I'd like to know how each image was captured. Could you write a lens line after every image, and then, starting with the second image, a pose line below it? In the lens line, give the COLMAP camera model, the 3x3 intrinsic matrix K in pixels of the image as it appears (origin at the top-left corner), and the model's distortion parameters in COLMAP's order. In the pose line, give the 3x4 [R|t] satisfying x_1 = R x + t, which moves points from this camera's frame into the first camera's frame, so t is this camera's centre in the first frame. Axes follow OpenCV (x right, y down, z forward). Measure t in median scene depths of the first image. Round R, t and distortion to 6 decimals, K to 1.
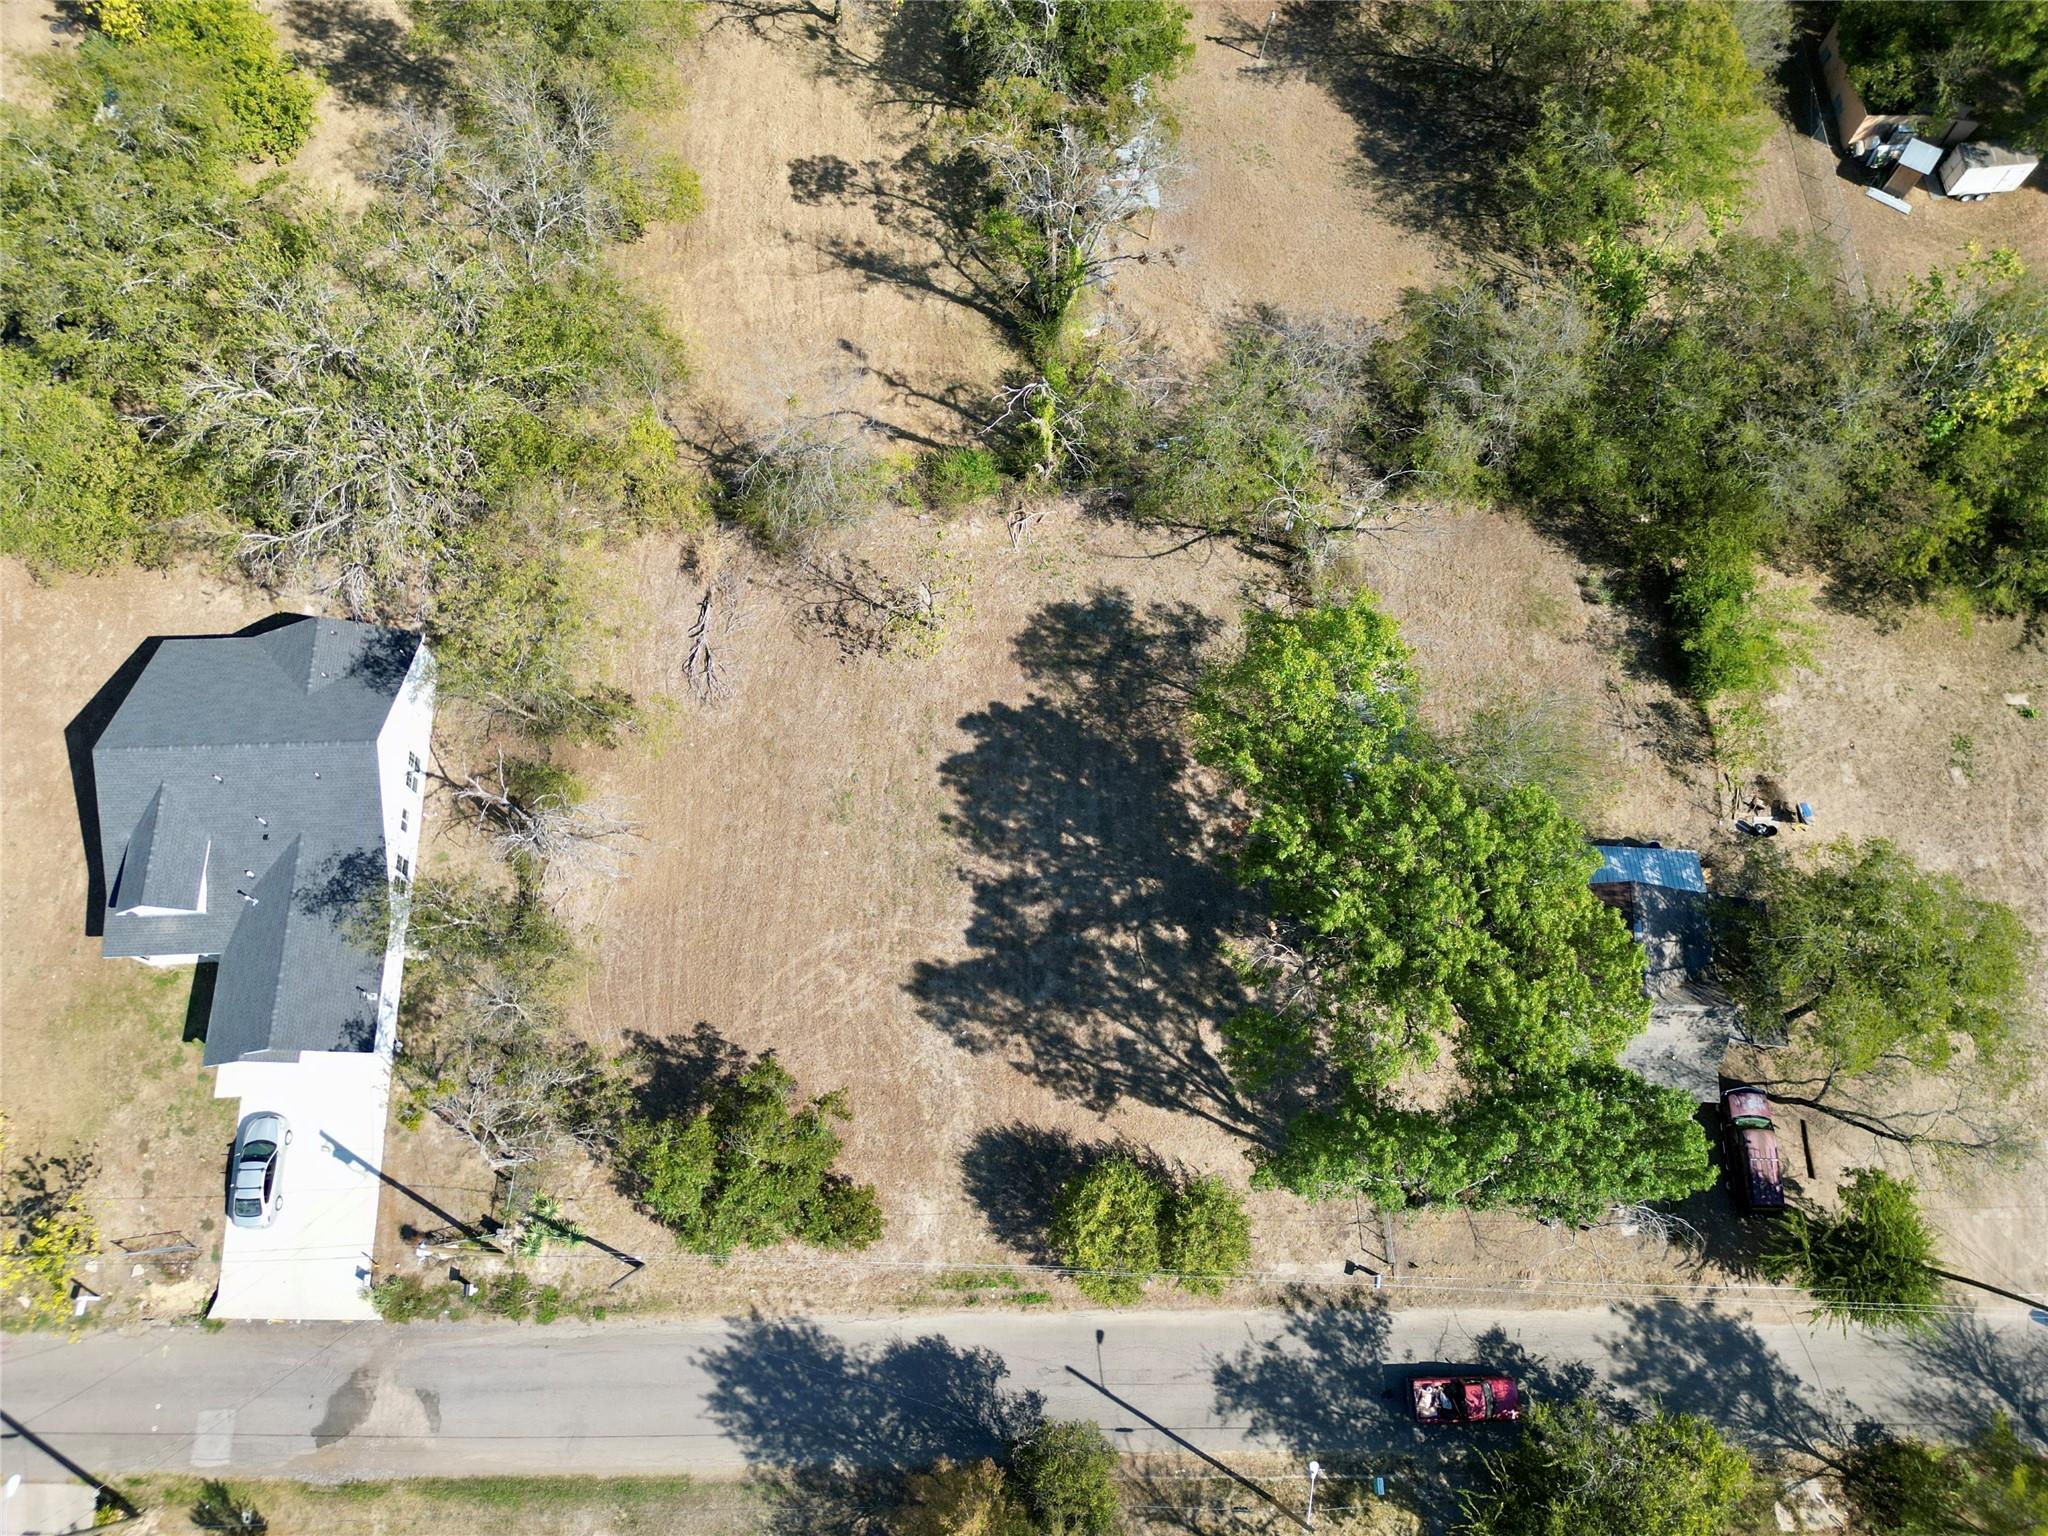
lens RADIAL K [[1427.0, 0, 1018.0], [0, 1427.0, 764.1], [0, 0, 1]] dist [0.068415, -0.060147]
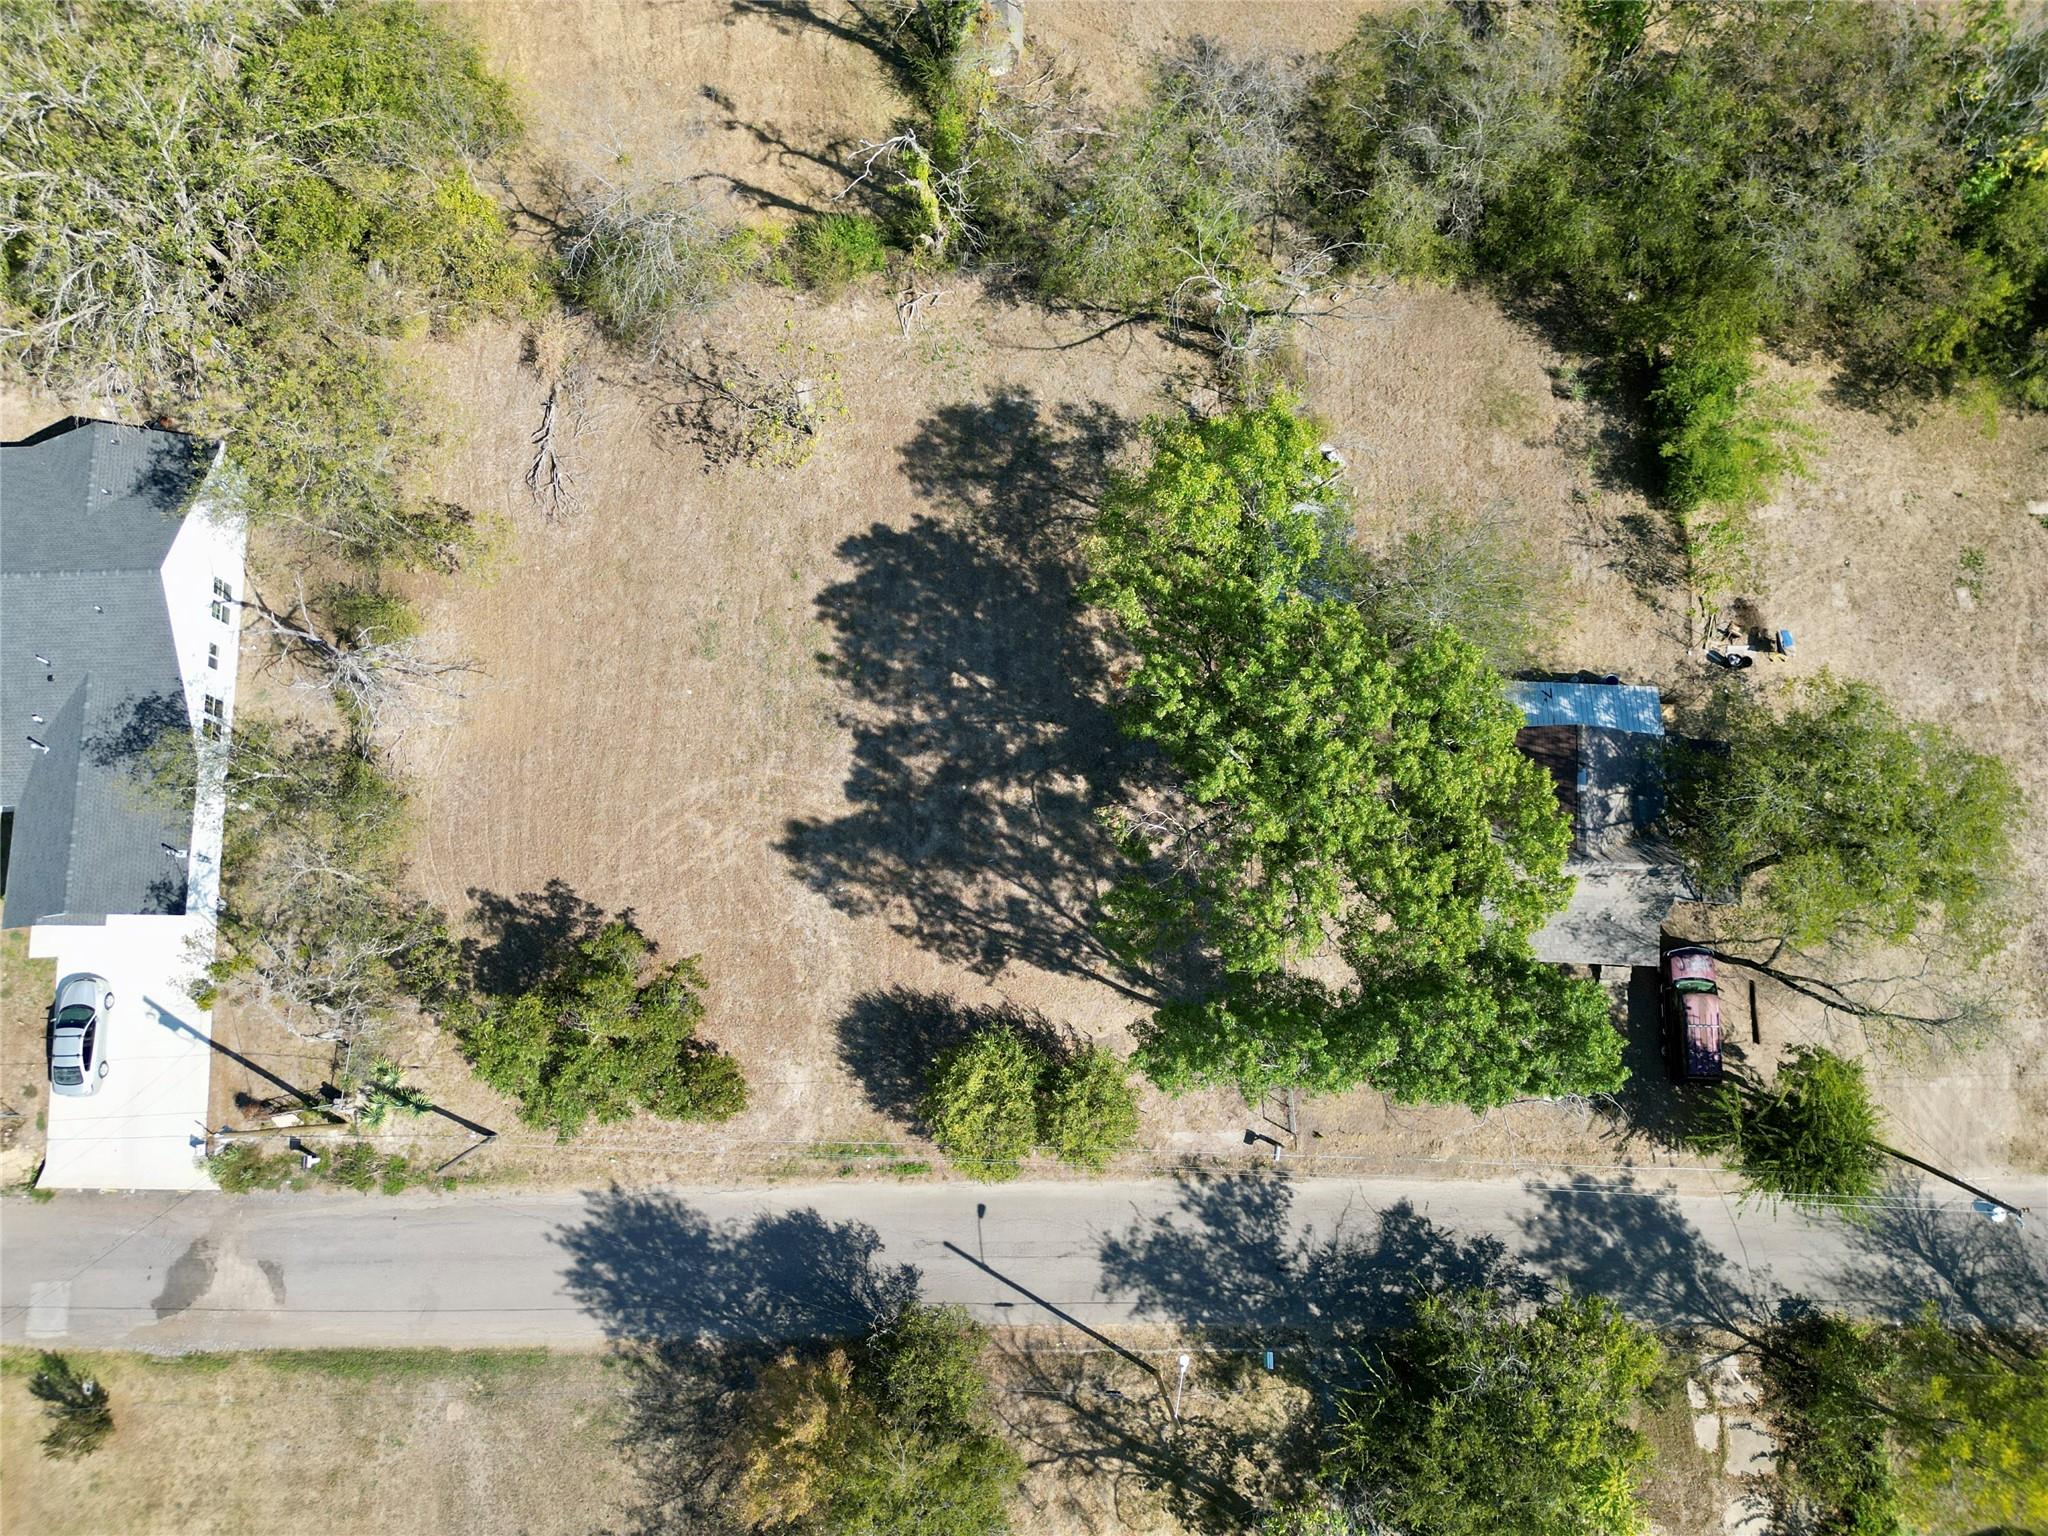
lens RADIAL K [[1427.0, 0, 1018.6], [0, 1427.0, 775.3], [0, 0, 1]] dist [0.068415, -0.060147]
pose [[0.999887, -0.001274, -0.015012, 0.090357], [0.003592, 0.987843, 0.155414, -0.027517], [0.014632, -0.155450, 0.987735, 0.109426]]
